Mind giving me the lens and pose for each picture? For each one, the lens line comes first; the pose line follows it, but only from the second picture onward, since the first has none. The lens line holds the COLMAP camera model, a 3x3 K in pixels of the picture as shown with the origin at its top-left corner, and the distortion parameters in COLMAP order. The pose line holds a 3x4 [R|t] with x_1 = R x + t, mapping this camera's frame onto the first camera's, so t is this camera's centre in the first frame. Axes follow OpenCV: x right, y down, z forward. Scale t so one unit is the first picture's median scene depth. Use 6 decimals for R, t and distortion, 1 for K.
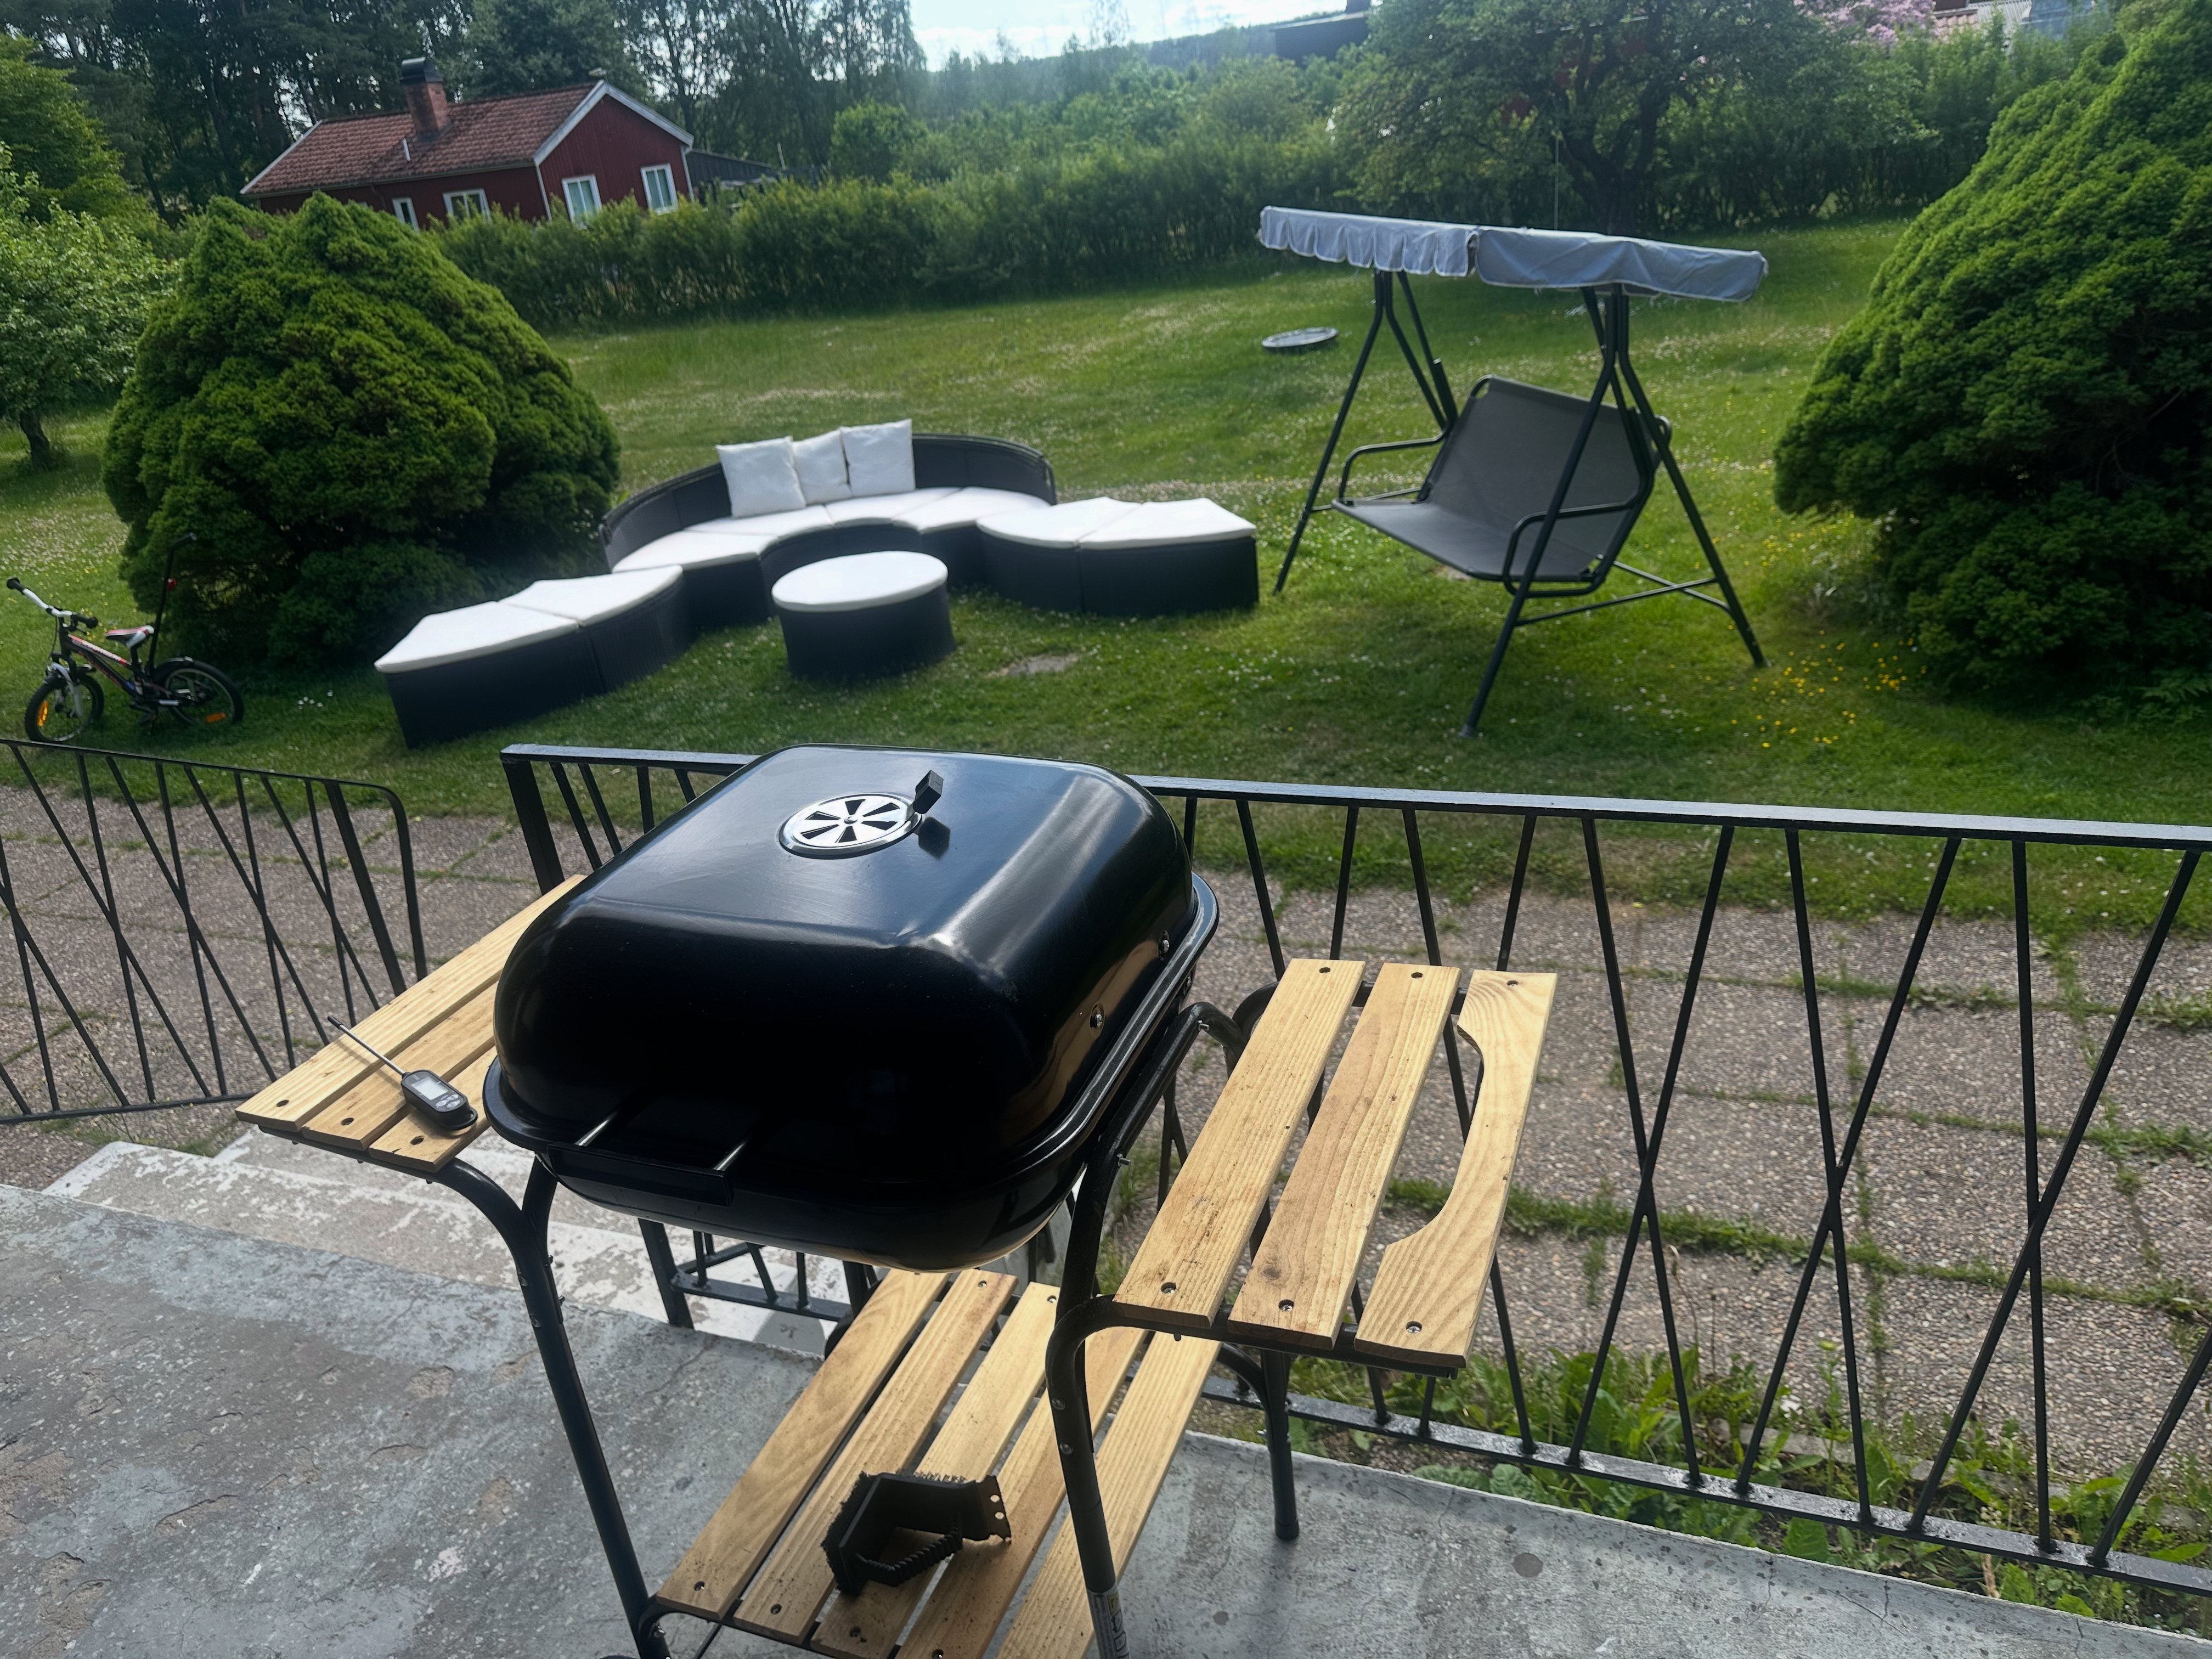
lens RADIAL K [[1580.6, 0, 1114.5], [0, 1580.6, 798.8], [0, 0, 1]] dist [0.065906, -0.093372]
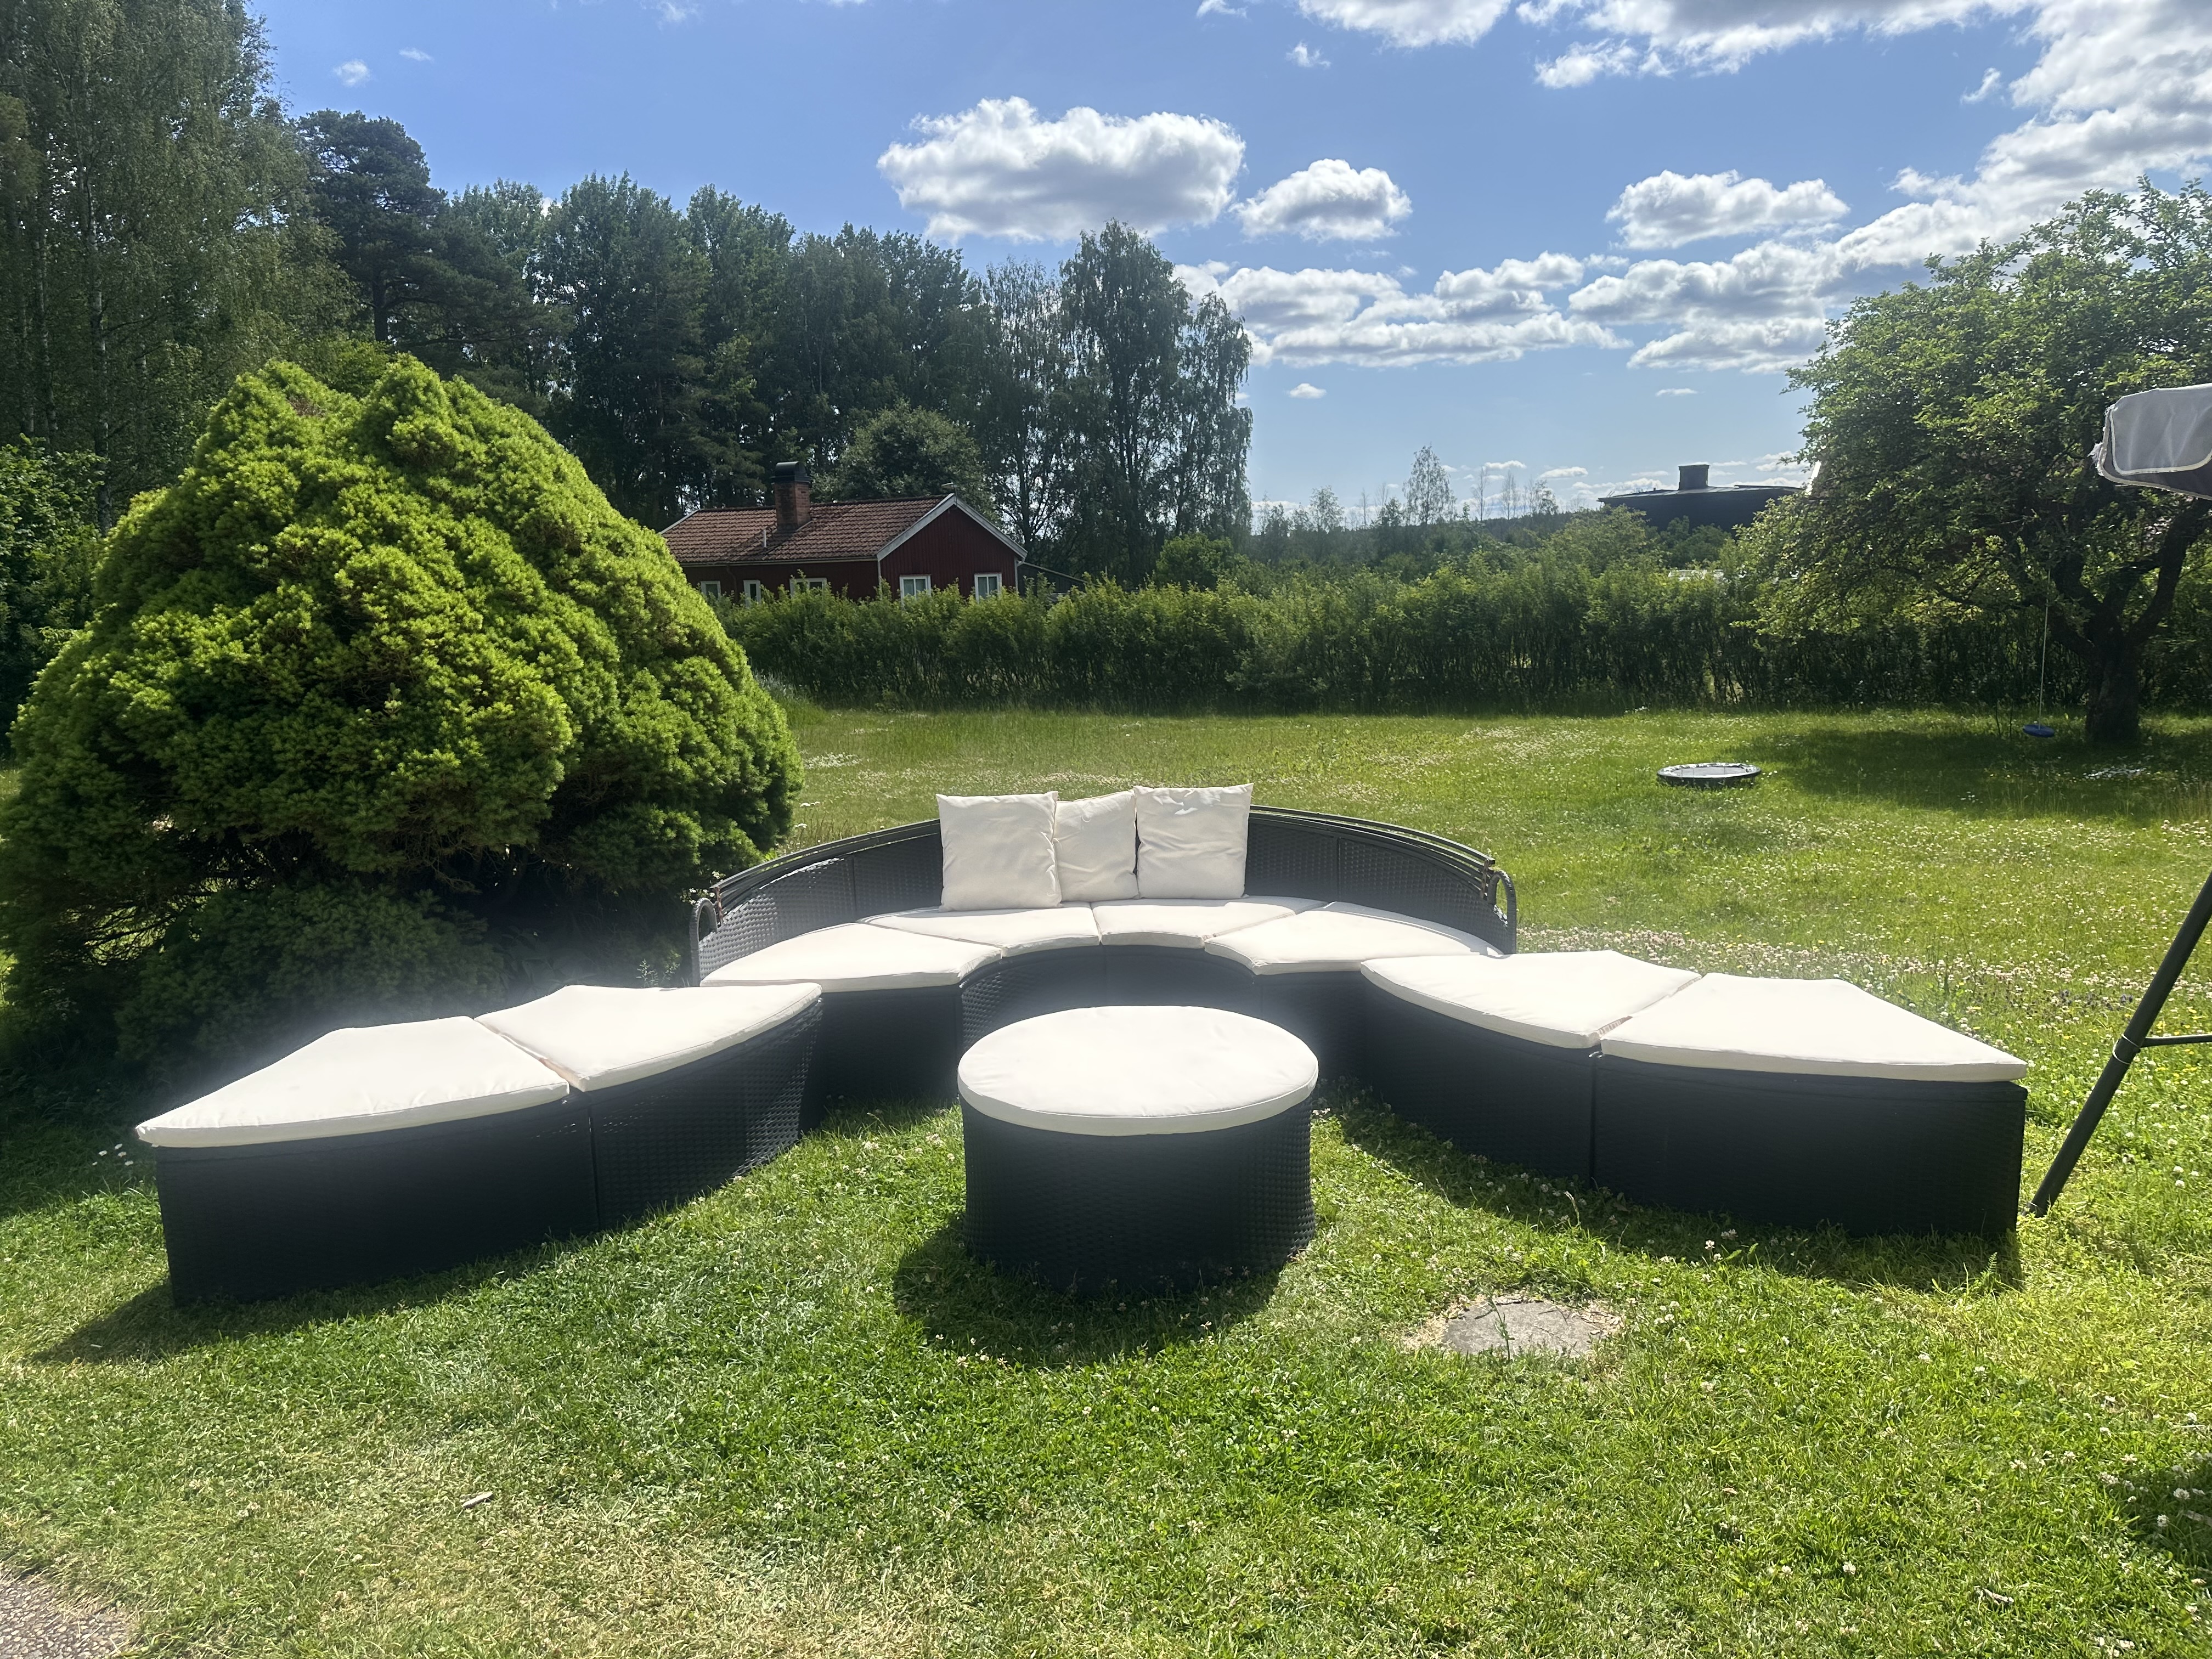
lens RADIAL K [[1543.3, 0, 1109.6], [0, 1543.3, 810.2], [0, 0, 1]] dist [0.136589, -0.215161]
pose [[0.978917, 0.104175, -0.175696, -0.083806], [-0.145059, 0.960142, -0.238924, -0.087995], [0.143803, 0.259373, 0.955011, 0.470065]]
